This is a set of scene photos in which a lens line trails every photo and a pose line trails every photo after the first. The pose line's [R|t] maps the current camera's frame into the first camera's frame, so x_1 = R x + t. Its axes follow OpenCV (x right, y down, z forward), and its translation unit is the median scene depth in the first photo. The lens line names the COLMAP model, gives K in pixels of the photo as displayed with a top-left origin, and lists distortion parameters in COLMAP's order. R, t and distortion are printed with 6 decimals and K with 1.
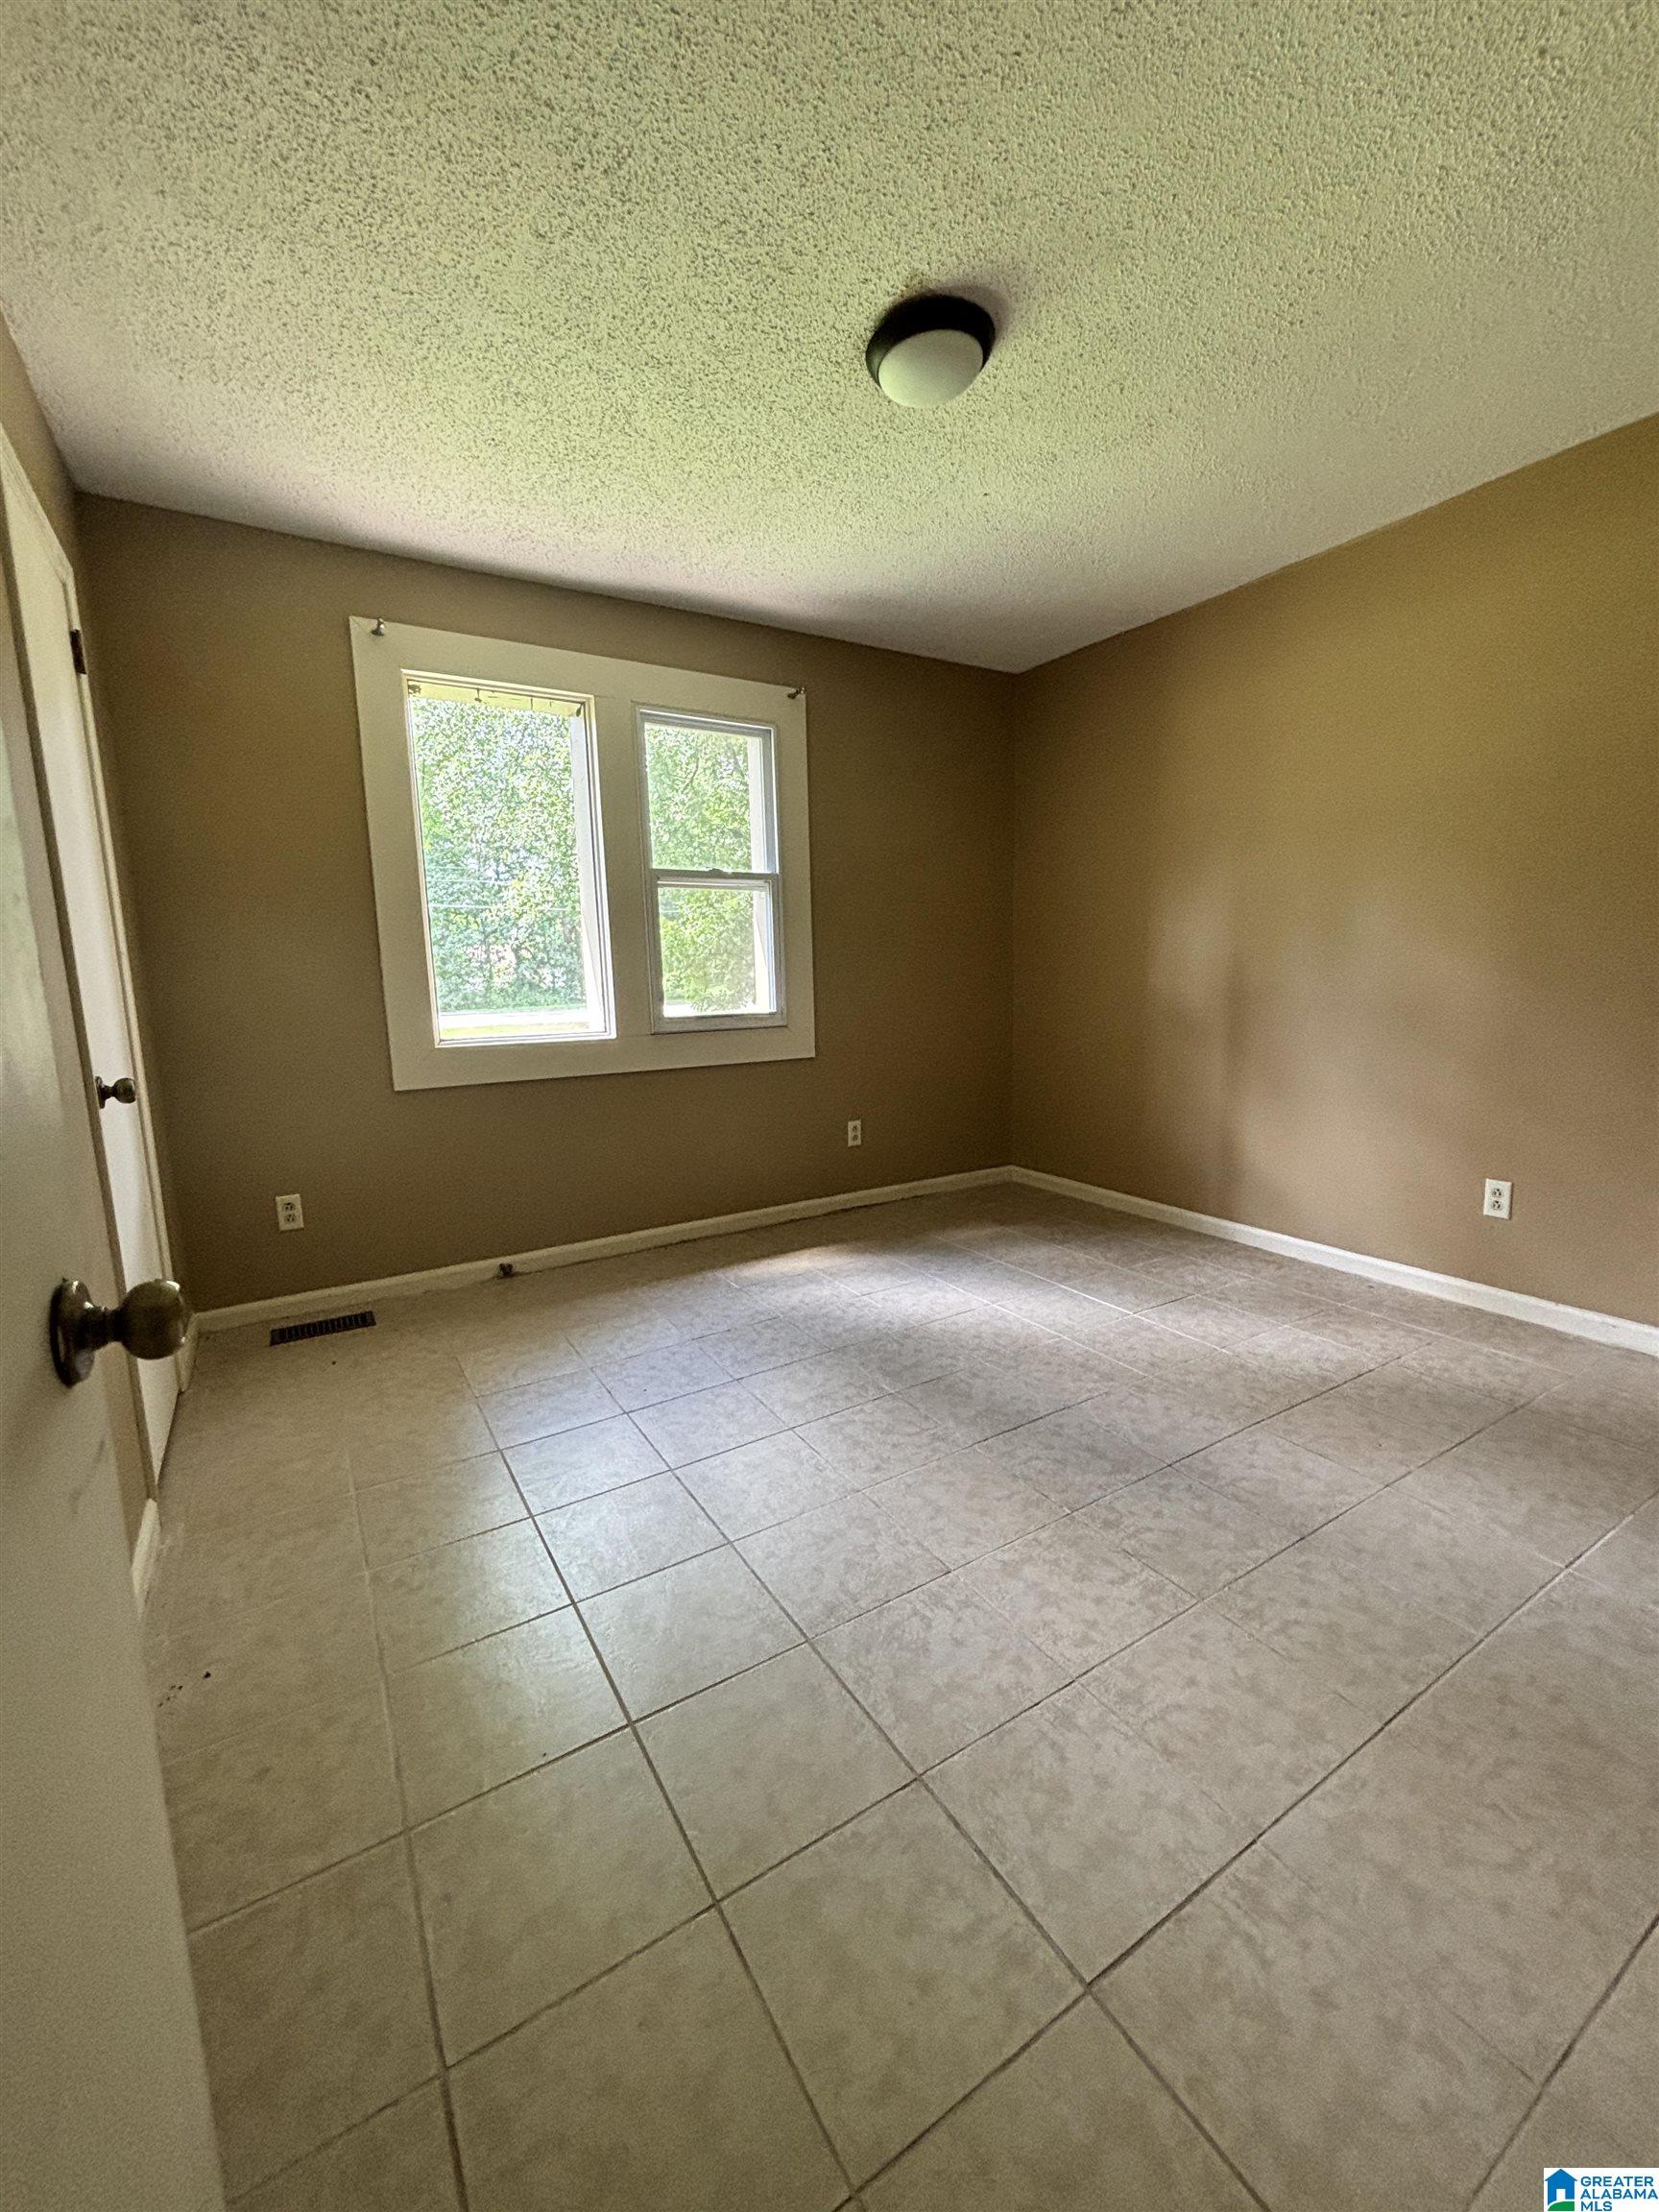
lens RADIAL K [[900.9, 0, 829.5], [0, 900.9, 1106.0], [0, 0, 1]] dist [0.000657, 0.000154]
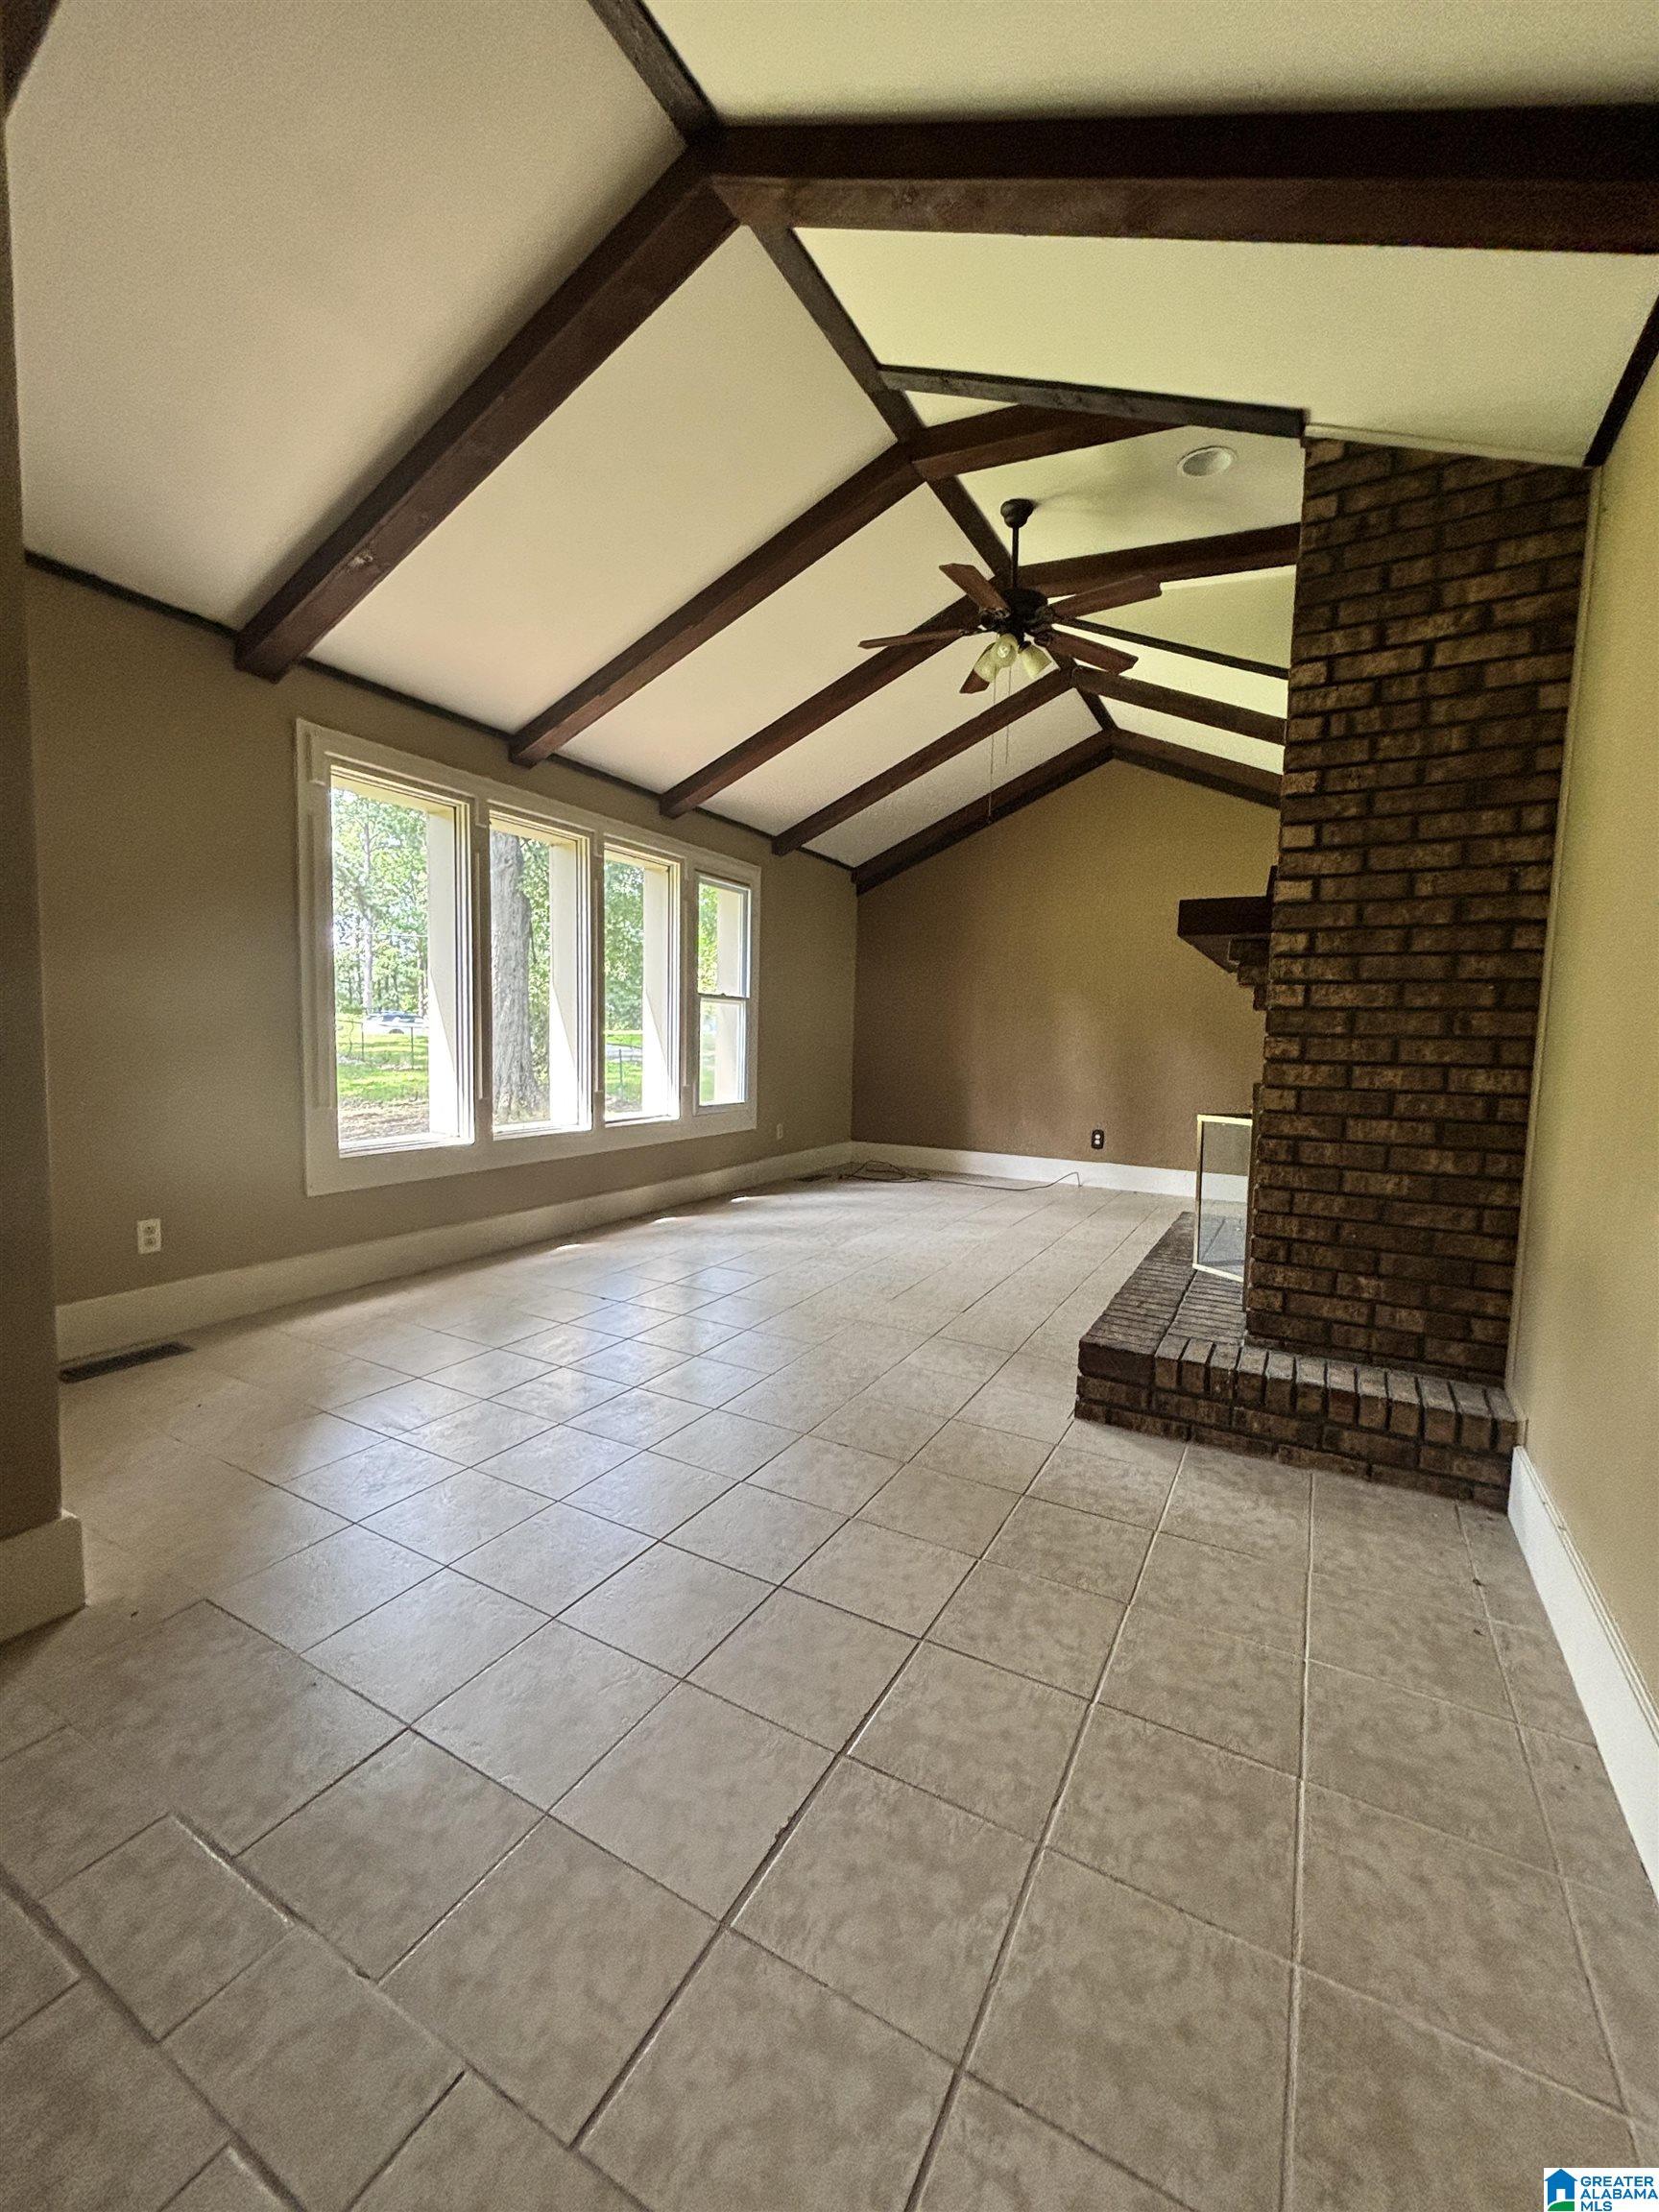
lens RADIAL K [[901.0, 0, 829.5], [0, 901.0, 1106.0], [0, 0, 1]] dist [0.000615, 0.000392]
pose [[0.882516, 0.033993, 0.469052, -0.399927], [-0.009866, 0.998503, -0.053801, 0.015737], [-0.470178, 0.042852, 0.881530, -0.293449]]
